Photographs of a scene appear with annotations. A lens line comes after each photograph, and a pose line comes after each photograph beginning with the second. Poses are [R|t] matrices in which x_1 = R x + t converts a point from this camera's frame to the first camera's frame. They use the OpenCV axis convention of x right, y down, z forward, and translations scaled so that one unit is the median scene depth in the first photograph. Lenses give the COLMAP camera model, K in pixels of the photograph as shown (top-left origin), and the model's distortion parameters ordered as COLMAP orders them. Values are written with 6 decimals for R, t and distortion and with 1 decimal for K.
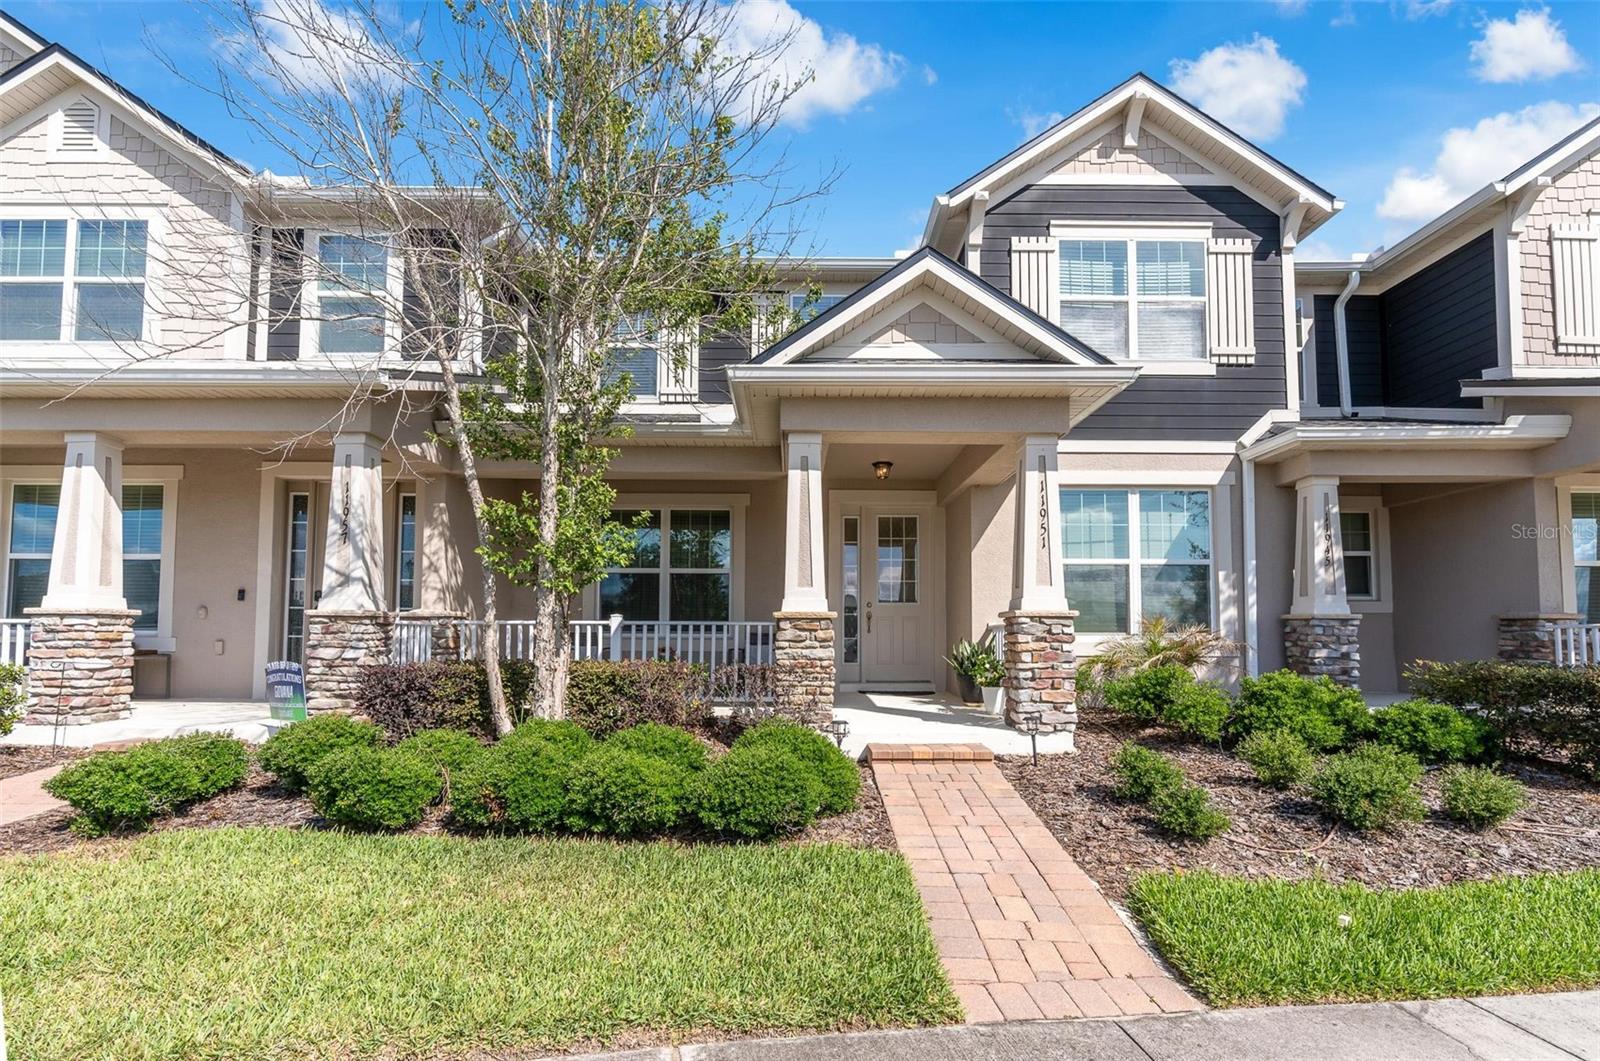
lens RADIAL K [[744.4, 0, 799.0], [0, 744.4, 600.2], [0, 0, 1]] dist [-0.002329, 0.000586]
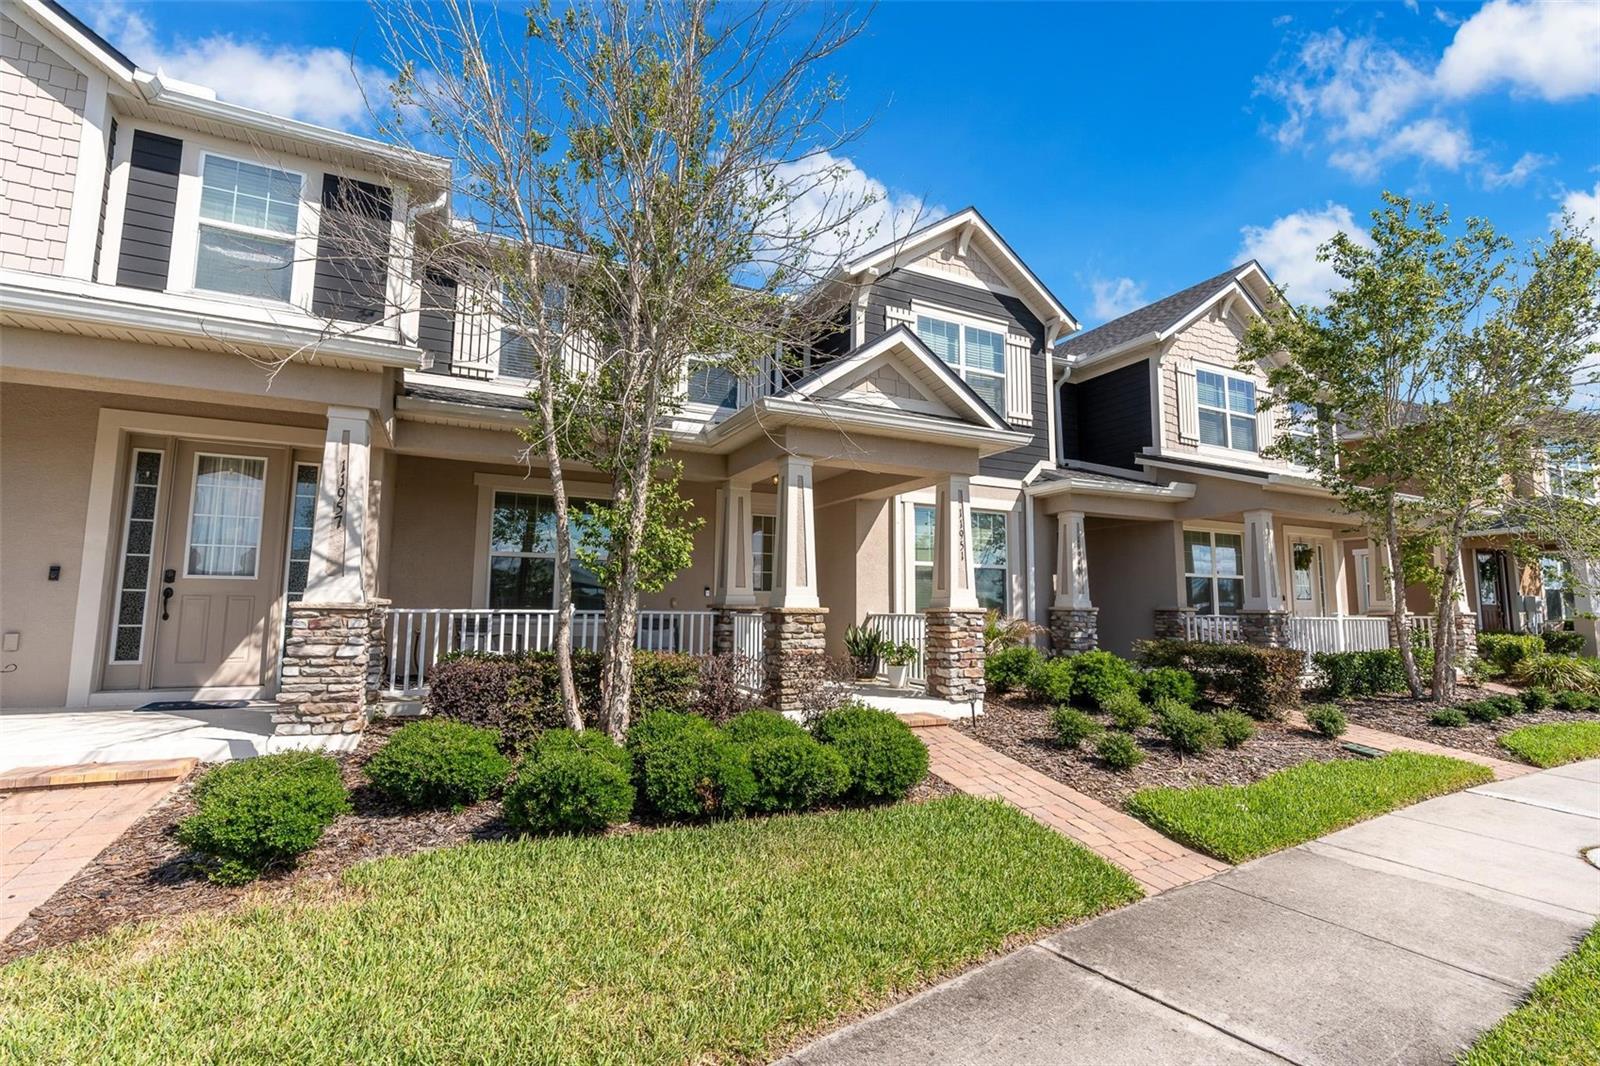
lens RADIAL K [[725.4, 0, 783.6], [0, 725.4, 533.0], [0, 0, 1]] dist [-0.002853, 0.000783]
pose [[0.900070, 0.048974, 0.432985, -0.425458], [-0.026679, 0.997993, -0.057423, -0.029141], [-0.434928, 0.040133, 0.899570, -0.020464]]
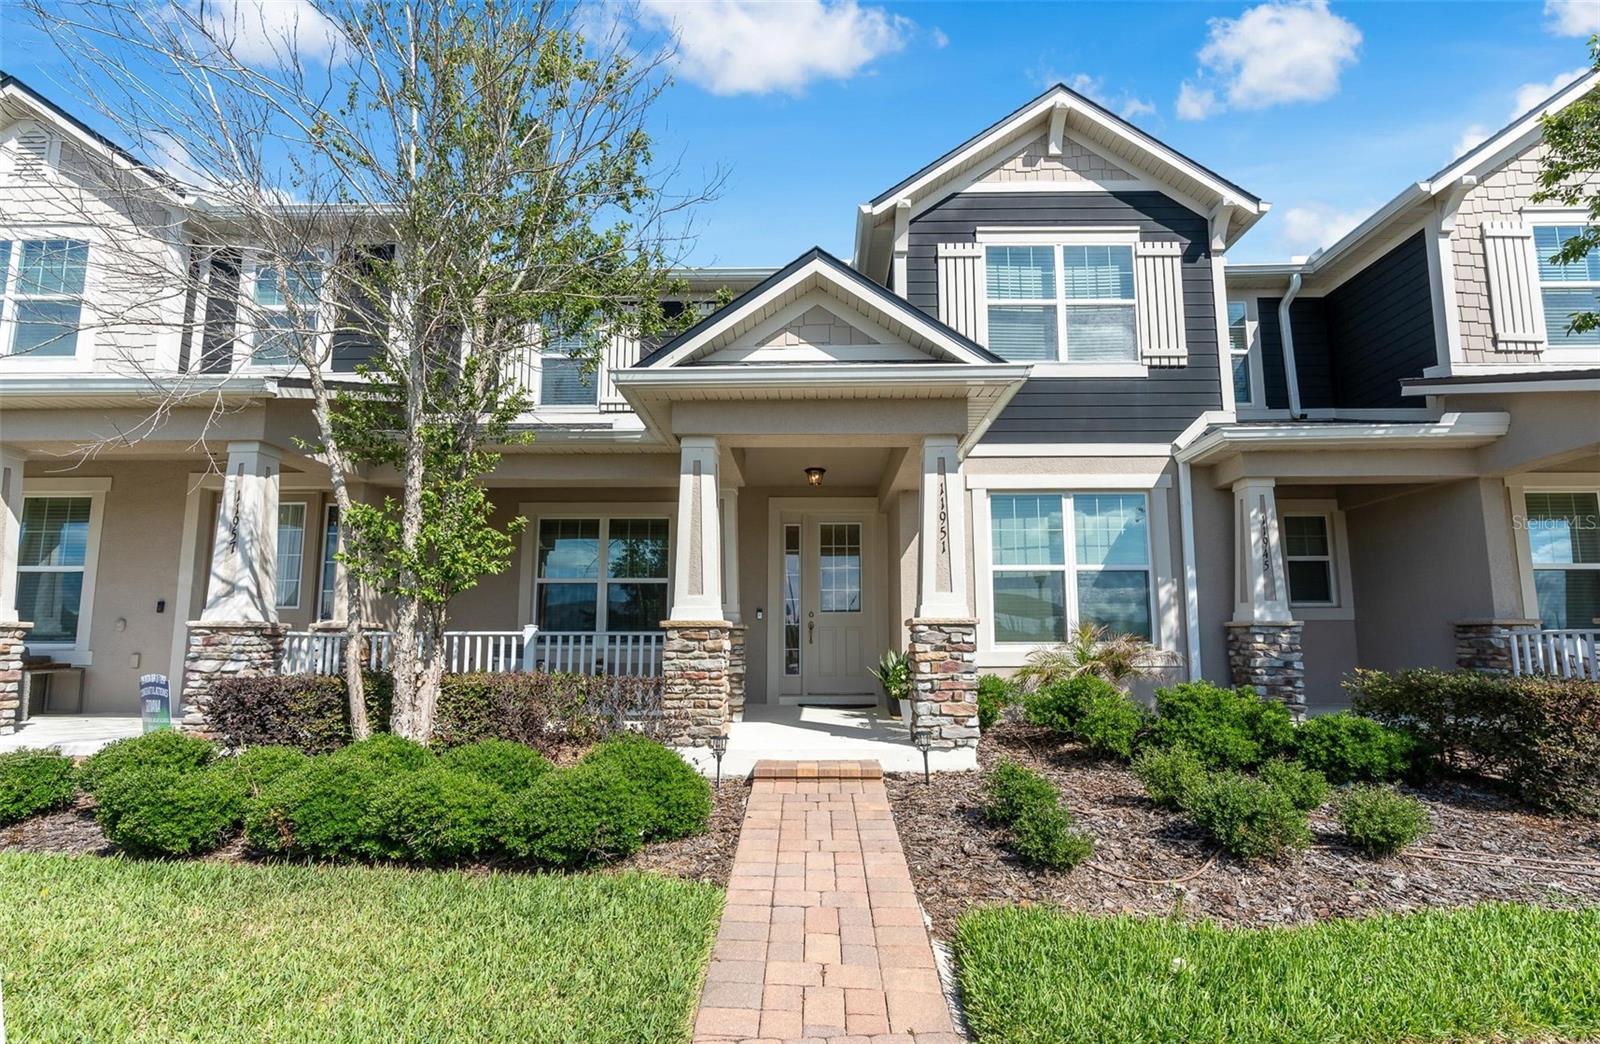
lens RADIAL K [[742.9, 0, 808.8], [0, 742.9, 561.2], [0, 0, 1]] dist [-0.003543, 0.001108]
pose [[0.999803, -0.006281, -0.018805, 0.141866], [0.004975, 0.997623, -0.068731, 0.004717], [0.019192, 0.068624, 0.997458, 0.035672]]
